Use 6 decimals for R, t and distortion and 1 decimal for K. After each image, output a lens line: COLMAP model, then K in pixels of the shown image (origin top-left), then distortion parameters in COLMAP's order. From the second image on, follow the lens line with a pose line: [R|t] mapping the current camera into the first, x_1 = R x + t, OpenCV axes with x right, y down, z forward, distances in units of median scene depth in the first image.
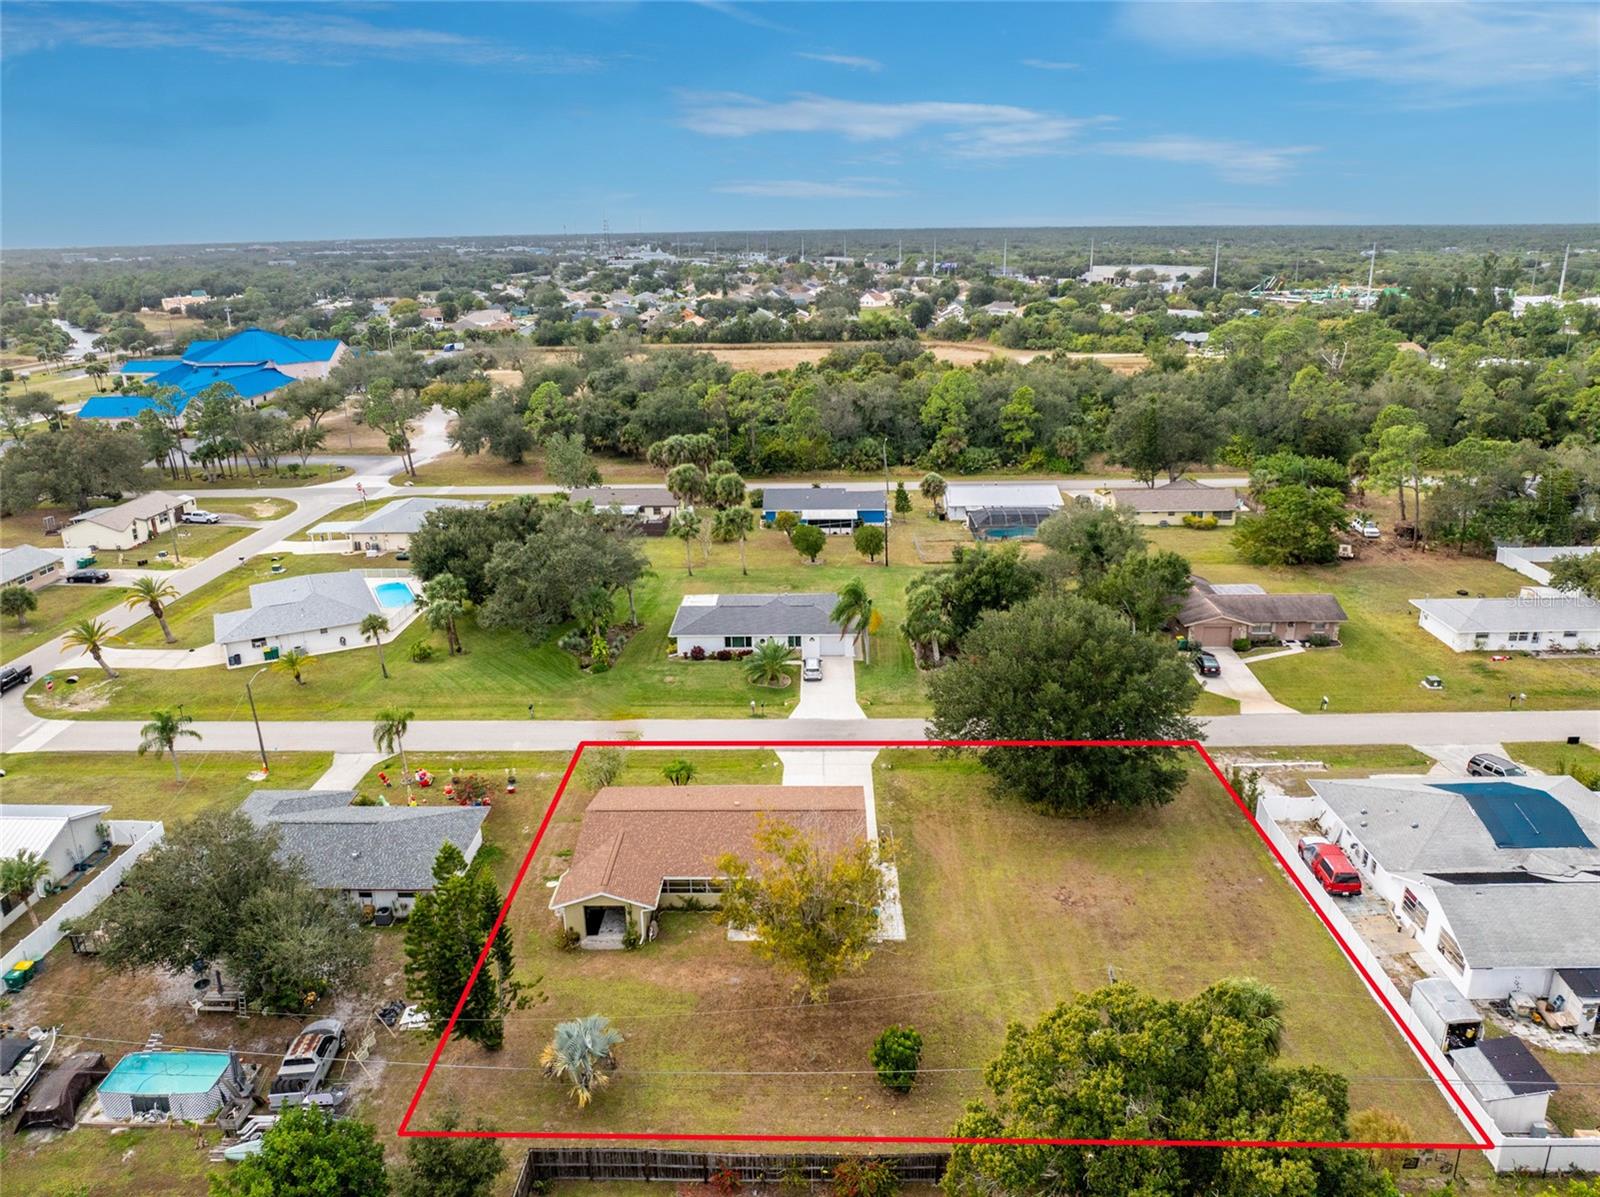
lens RADIAL K [[1130.2, 0, 800.0], [0, 1130.2, 598.5], [0, 0, 1]] dist [-0.037935, 0.003515]
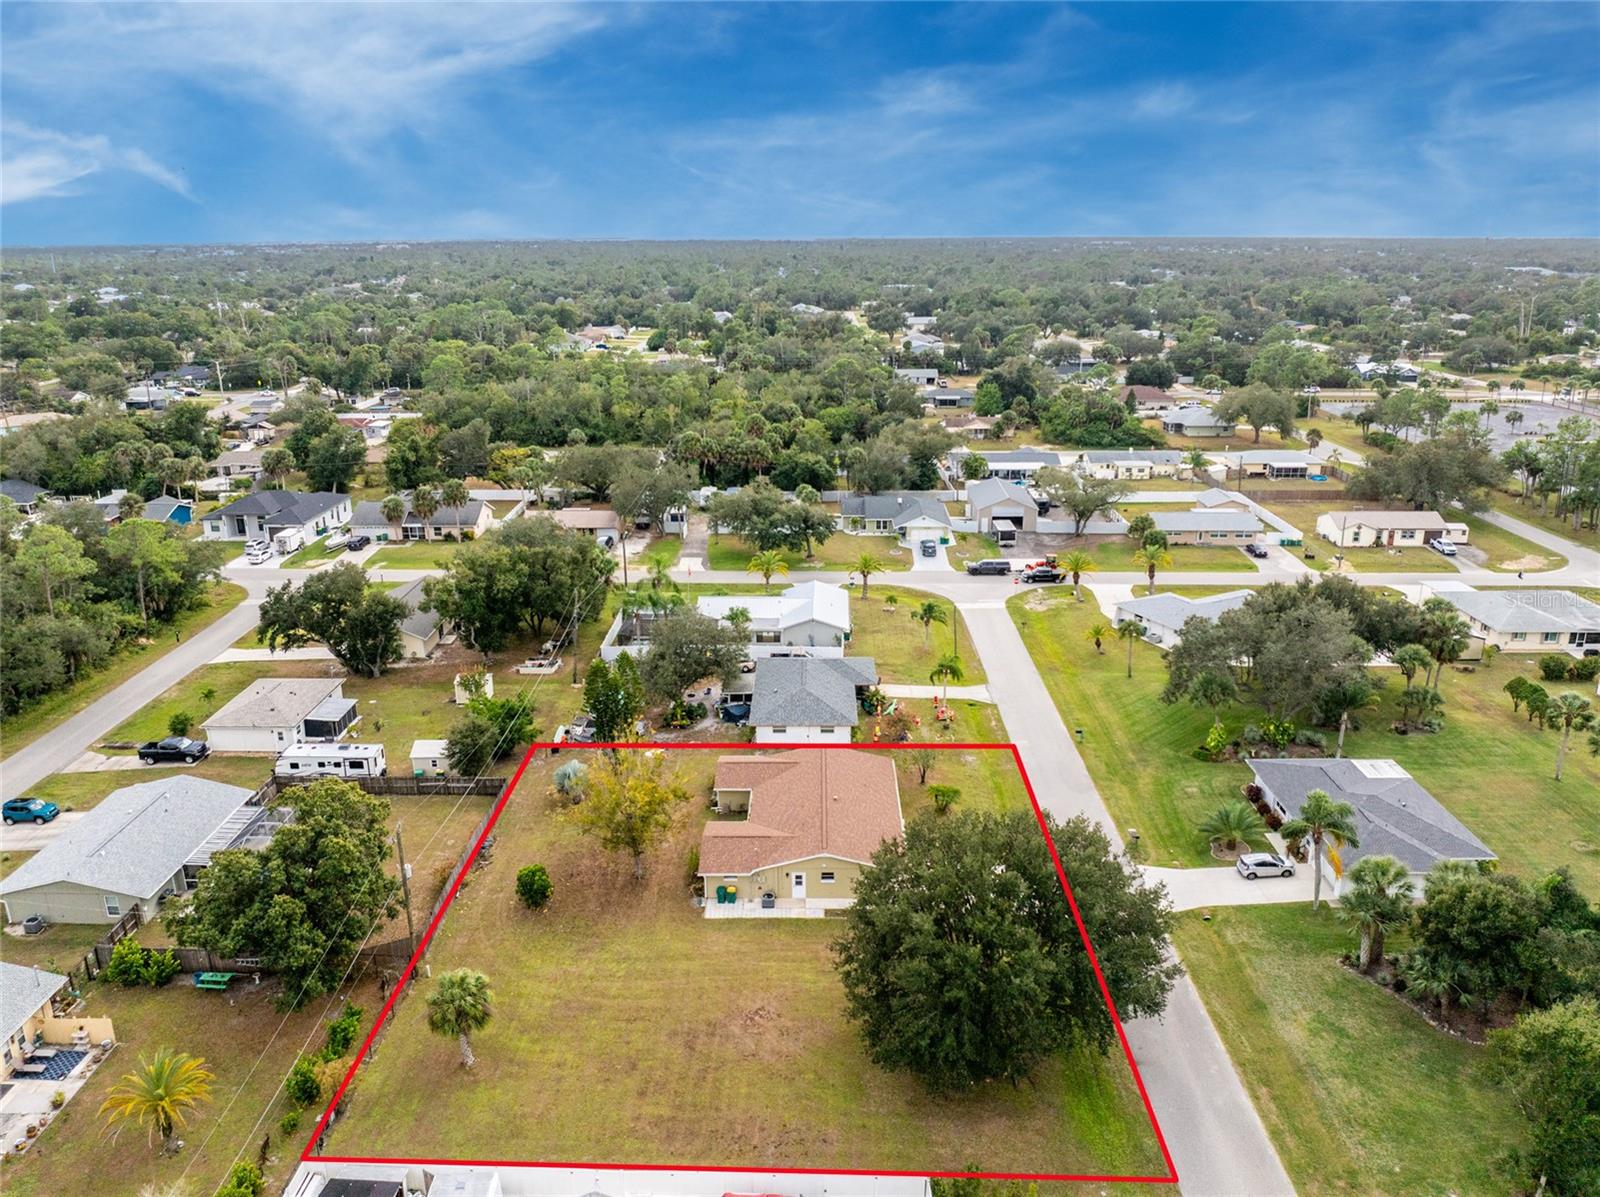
lens RADIAL K [[1130.2, 0, 800.0], [0, 1130.2, 598.5], [0, 0, 1]] dist [-0.037935, 0.003515]
pose [[0.007496, 0.317407, -0.948260, 0.757417], [-0.304659, 0.903929, 0.300159, -0.266502], [0.952432, 0.286646, 0.103477, 0.591936]]
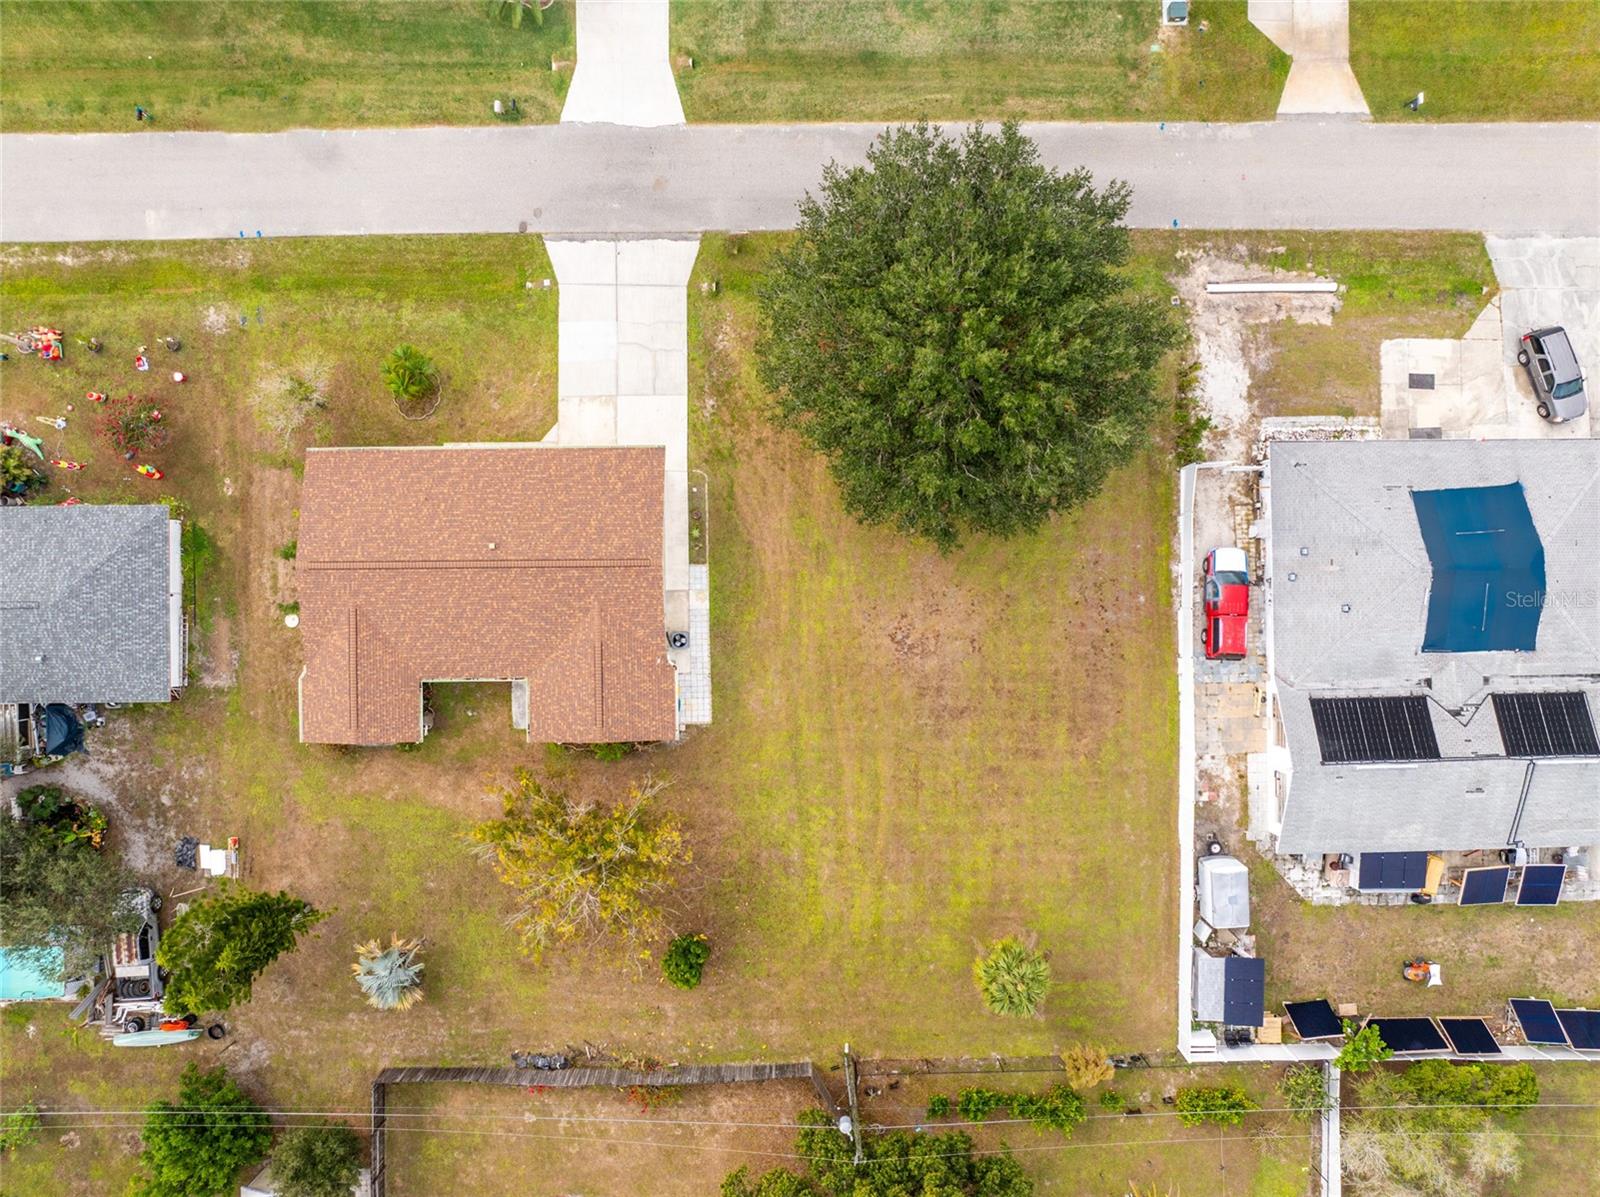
lens RADIAL K [[1117.0, 0, 800.0], [0, 1117.0, 598.5], [0, 0, 1]] dist [-0.035211, 0.000242]
pose [[0.999261, -0.030667, 0.023177, 0.099615], [-0.012332, 0.315322, 0.948905, -0.391443], [-0.036408, -0.948489, 0.314711, 0.547696]]
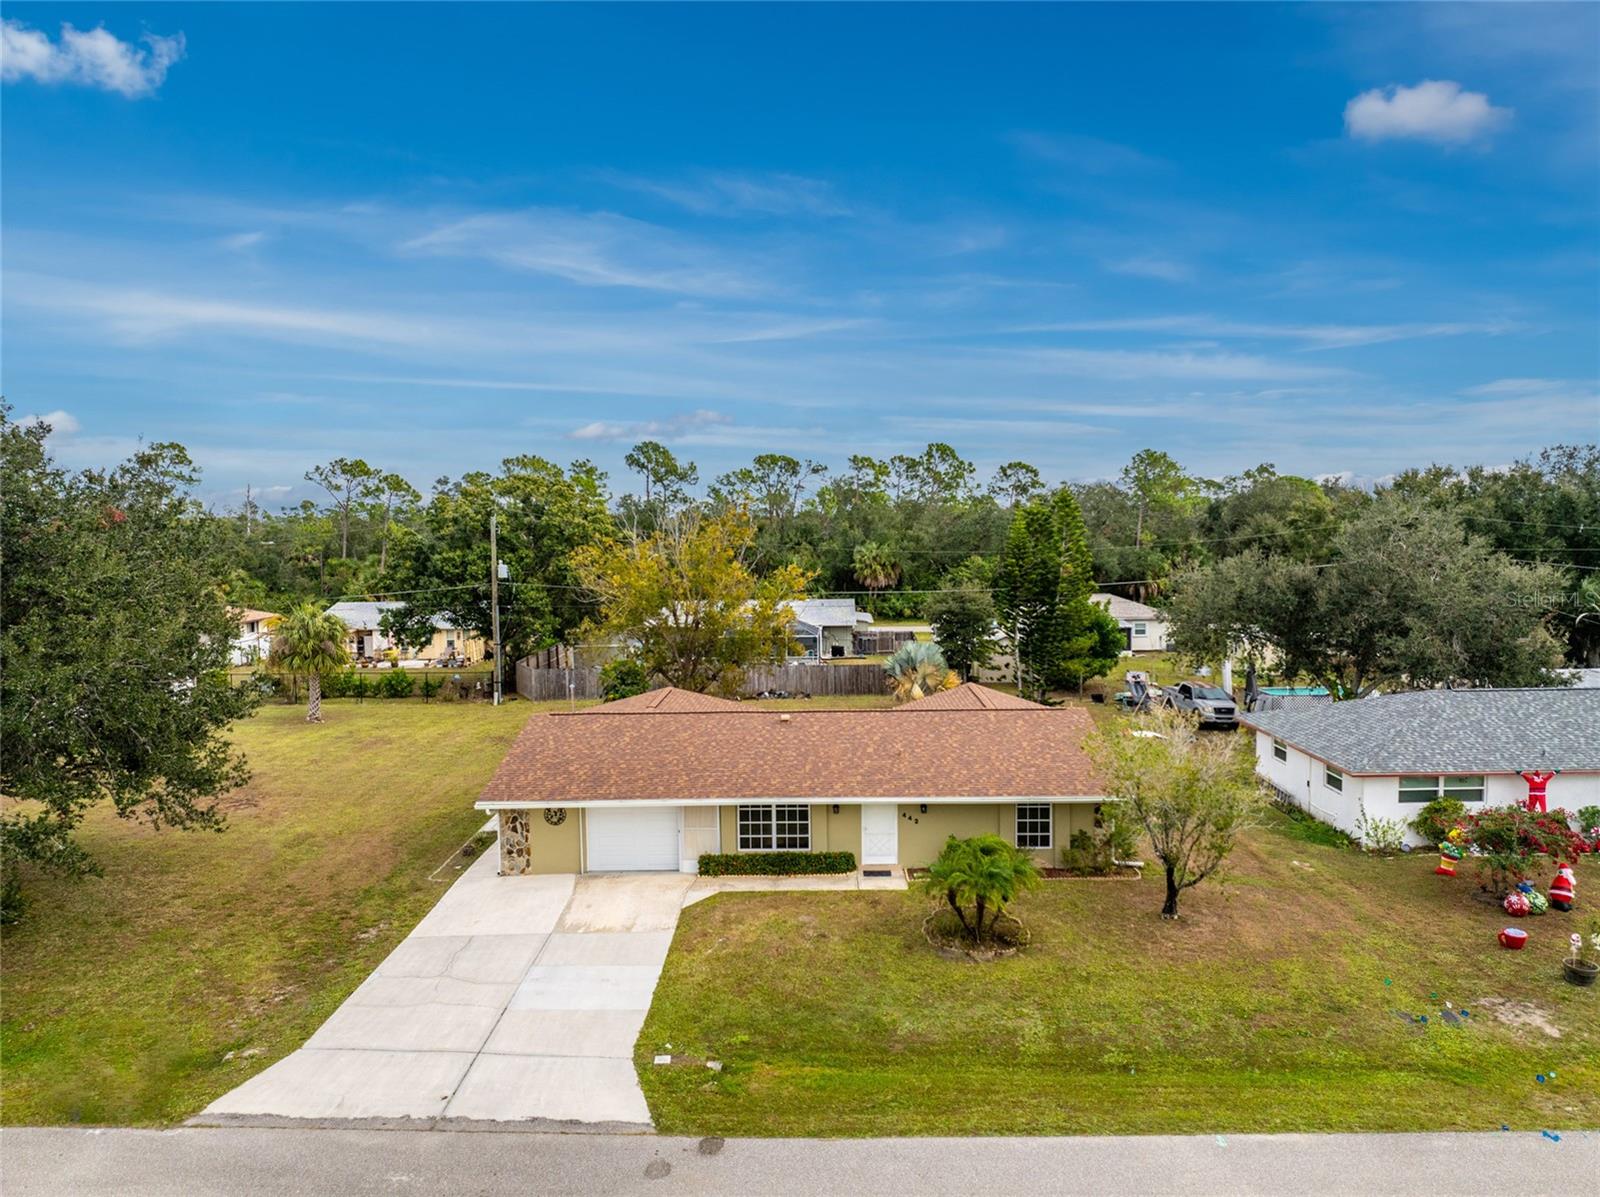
lens RADIAL K [[1135.4, 0, 802.0], [0, 1135.4, 570.5], [0, 0, 1]] dist [-0.046362, 0.024916]
pose [[-0.999591, 0.027744, 0.006982, -0.052003], [0.028427, 0.935726, 0.351579, -0.037941], [0.003221, 0.351634, -0.936132, 1.086862]]
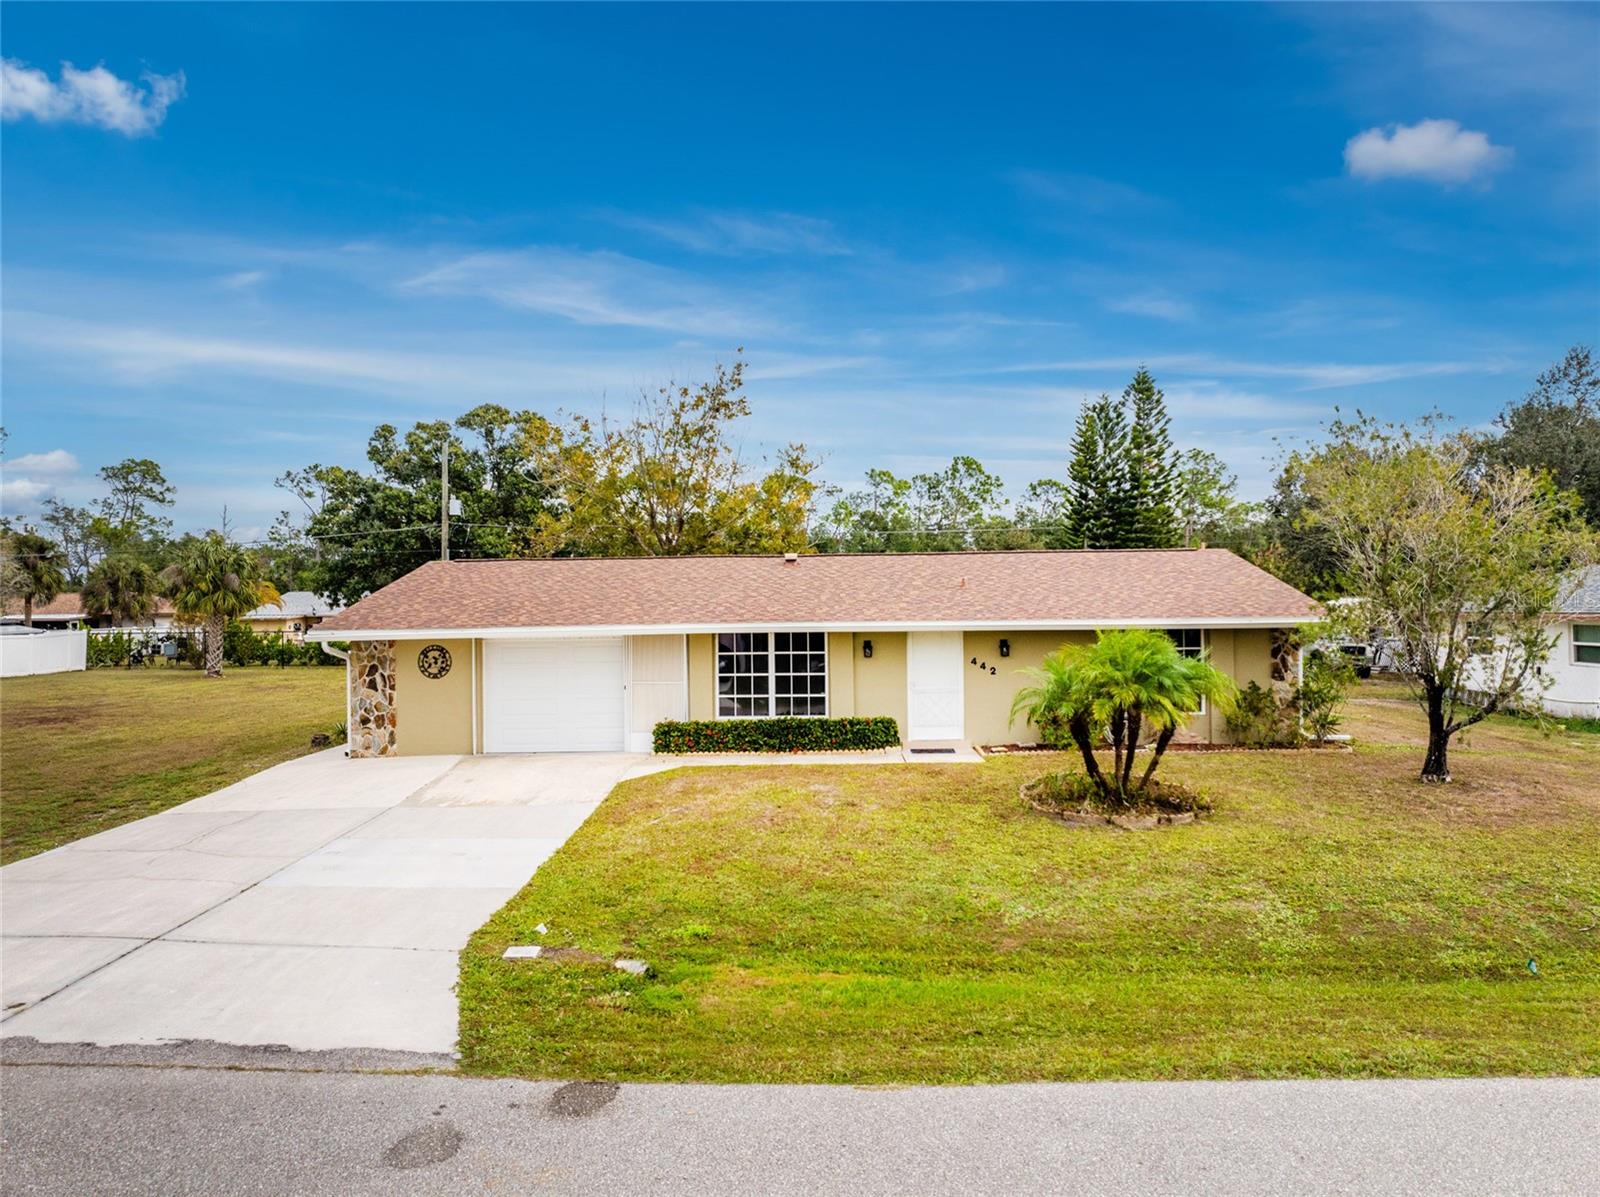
lens RADIAL K [[1130.2, 0, 800.0], [0, 1130.2, 598.5], [0, 0, 1]] dist [-0.037935, 0.003515]
pose [[-0.999417, 0.028065, 0.019426, -0.049325], [0.032649, 0.951999, 0.304354, 0.069135], [-0.009952, 0.304811, -0.952361, 1.001077]]
